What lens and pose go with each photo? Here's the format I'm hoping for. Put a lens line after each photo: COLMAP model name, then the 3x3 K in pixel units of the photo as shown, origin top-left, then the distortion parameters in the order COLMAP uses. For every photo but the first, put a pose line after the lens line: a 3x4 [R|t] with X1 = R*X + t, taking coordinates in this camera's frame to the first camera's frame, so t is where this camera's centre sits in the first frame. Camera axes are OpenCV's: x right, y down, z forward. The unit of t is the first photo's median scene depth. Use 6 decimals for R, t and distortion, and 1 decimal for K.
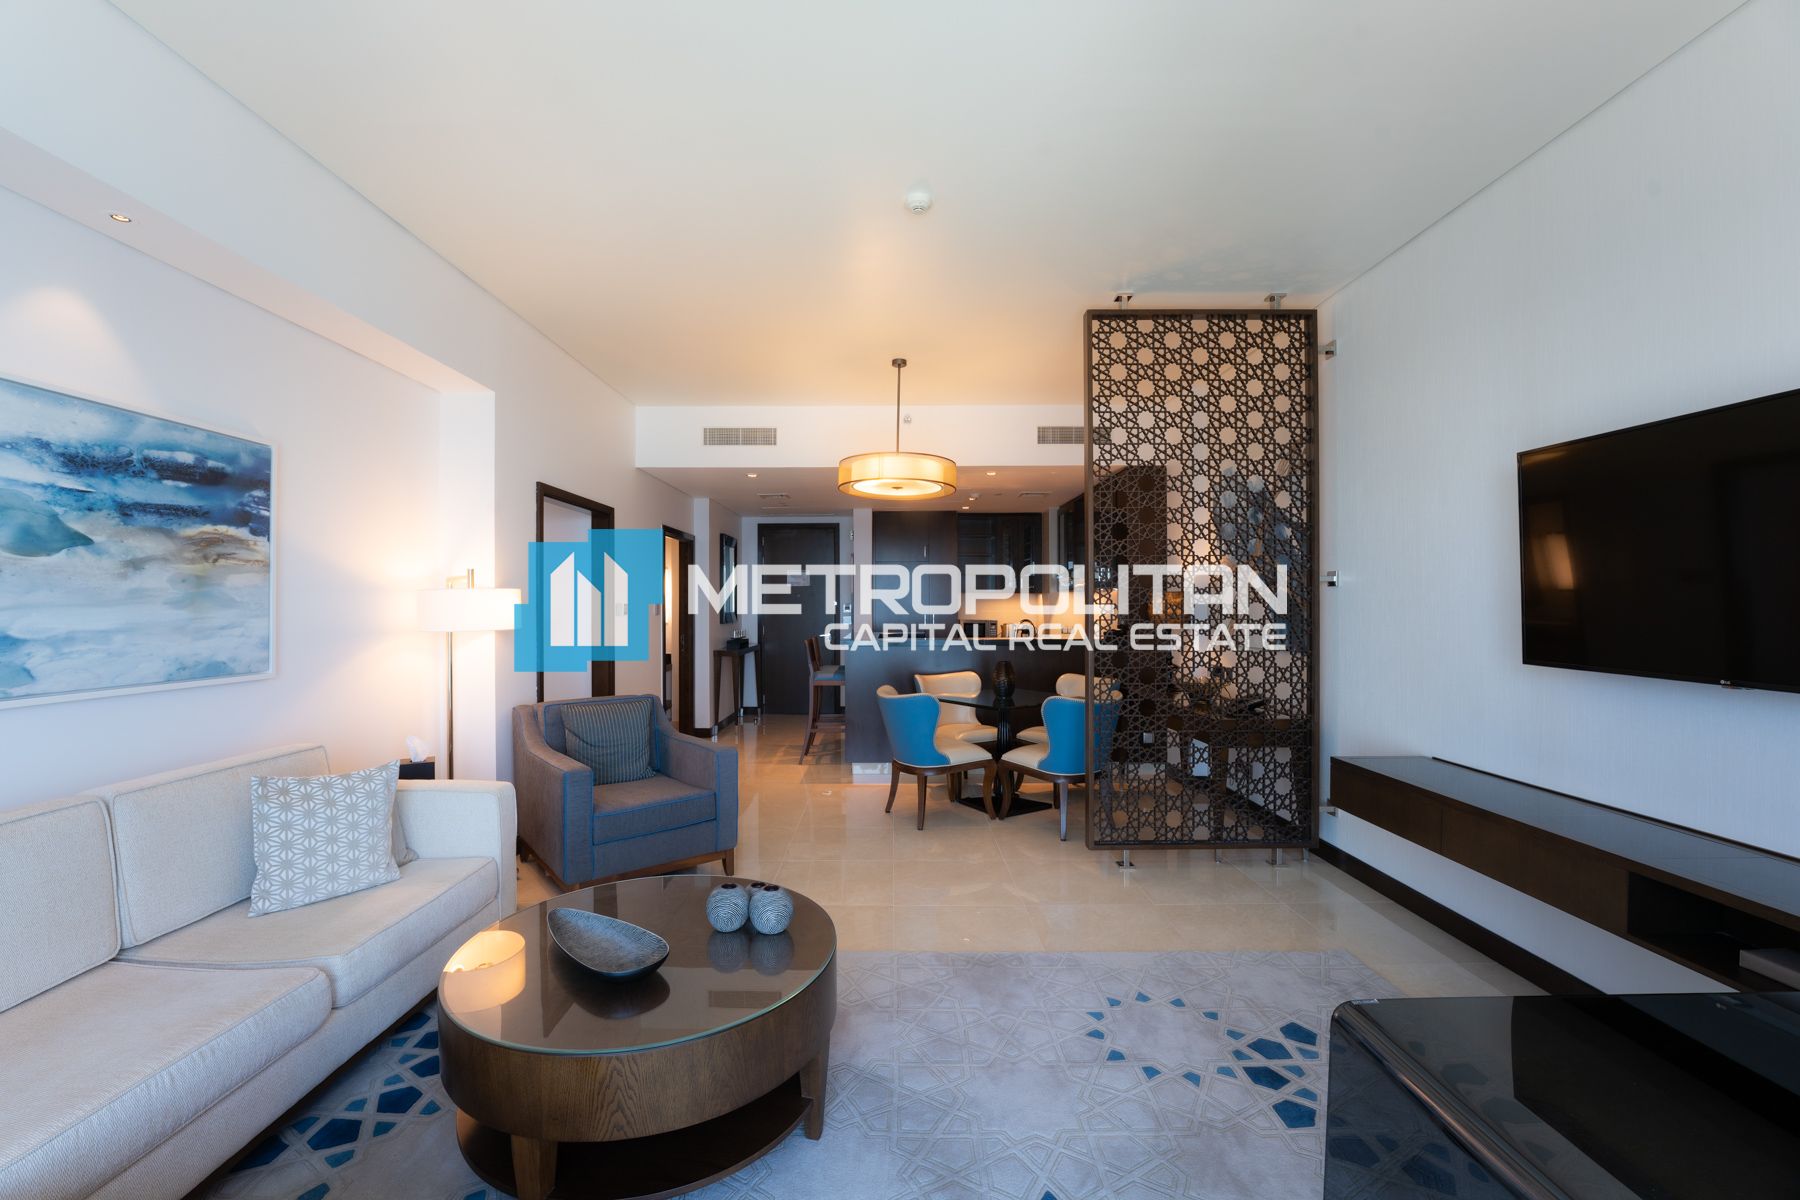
lens RADIAL K [[717.8, 0, 900.9], [0, 717.8, 602.6], [0, 0, 1]] dist [-0.004687, -0.000095]
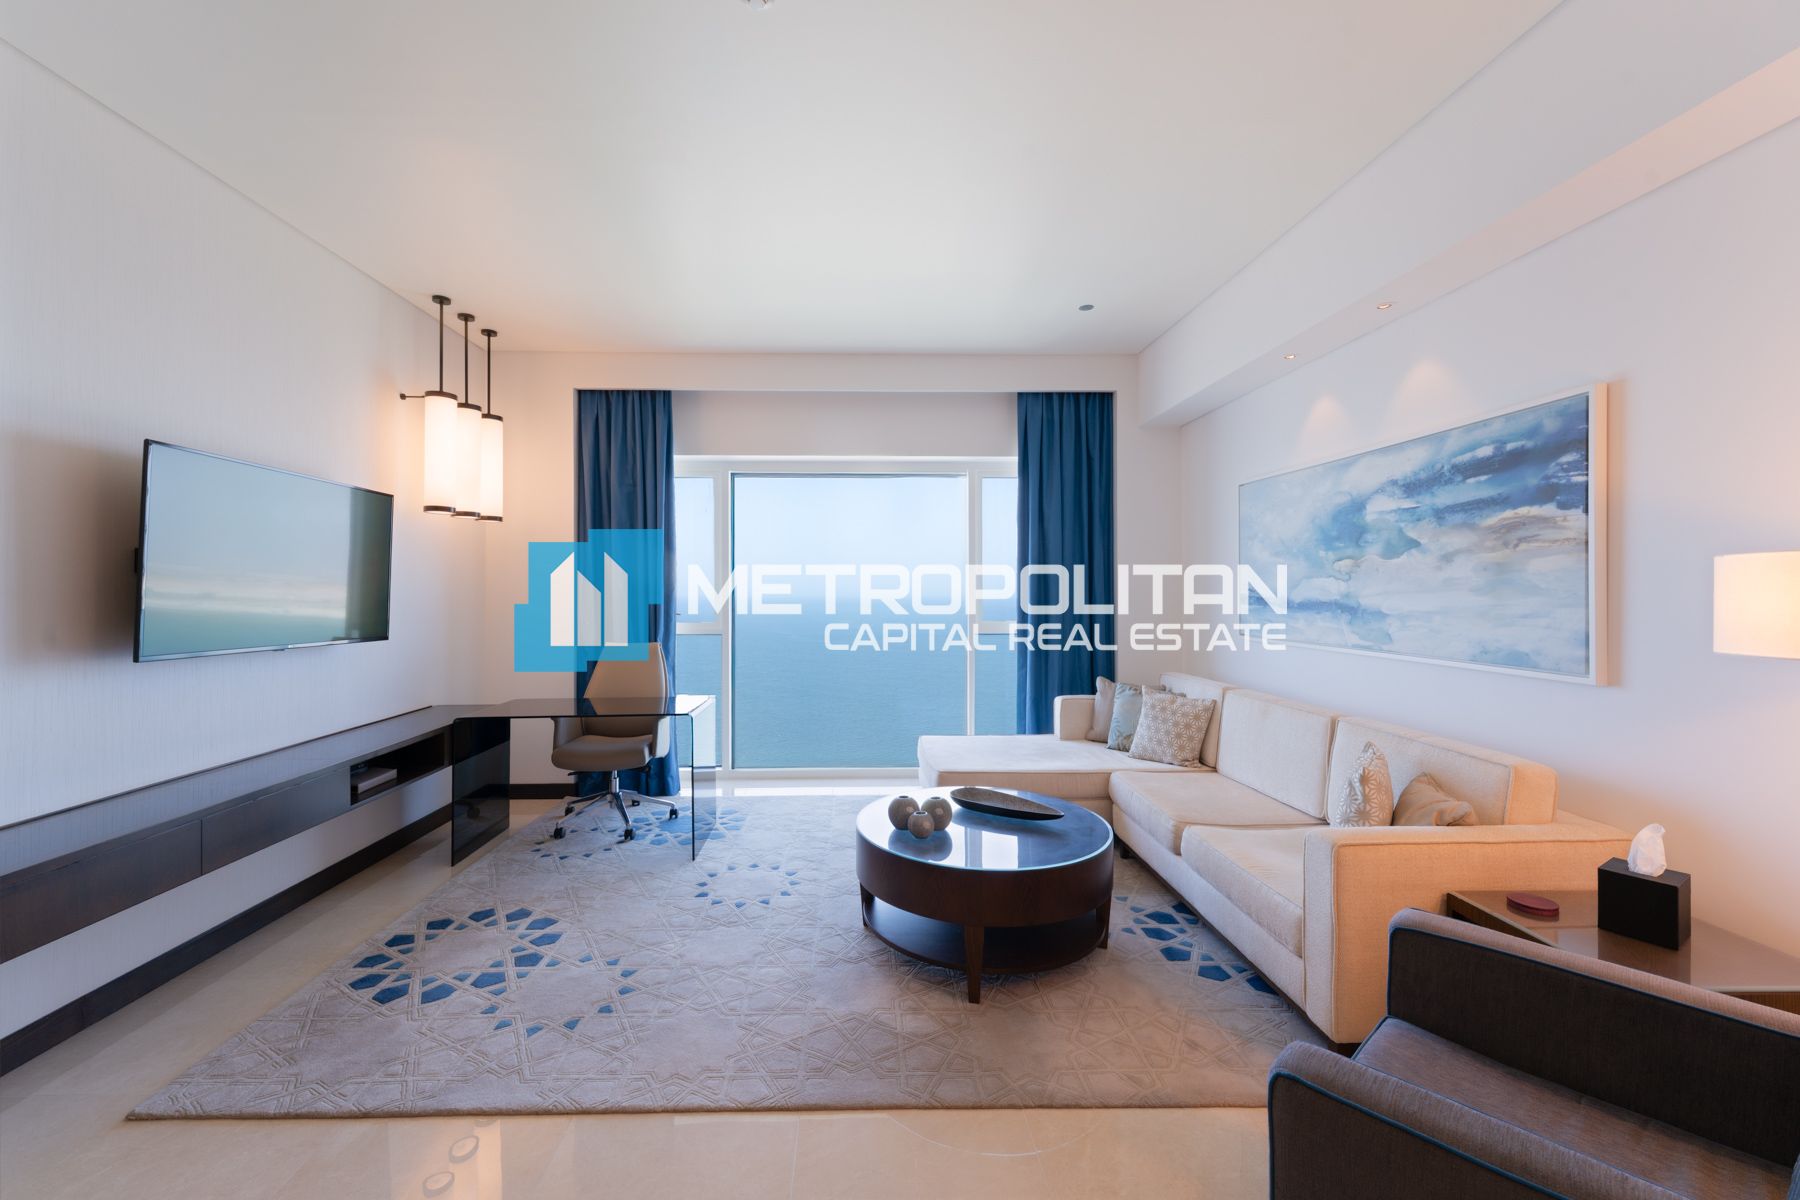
lens RADIAL K [[717.8, 0, 896.7], [0, 717.8, 592.3], [0, 0, 1]] dist [-0.004687, -0.000095]
pose [[-0.998539, 0.006687, -0.053612, -0.083305], [0.006687, 0.999978, 0.000178, -0.002152], [0.053612, -0.000181, -0.998562, 2.072172]]
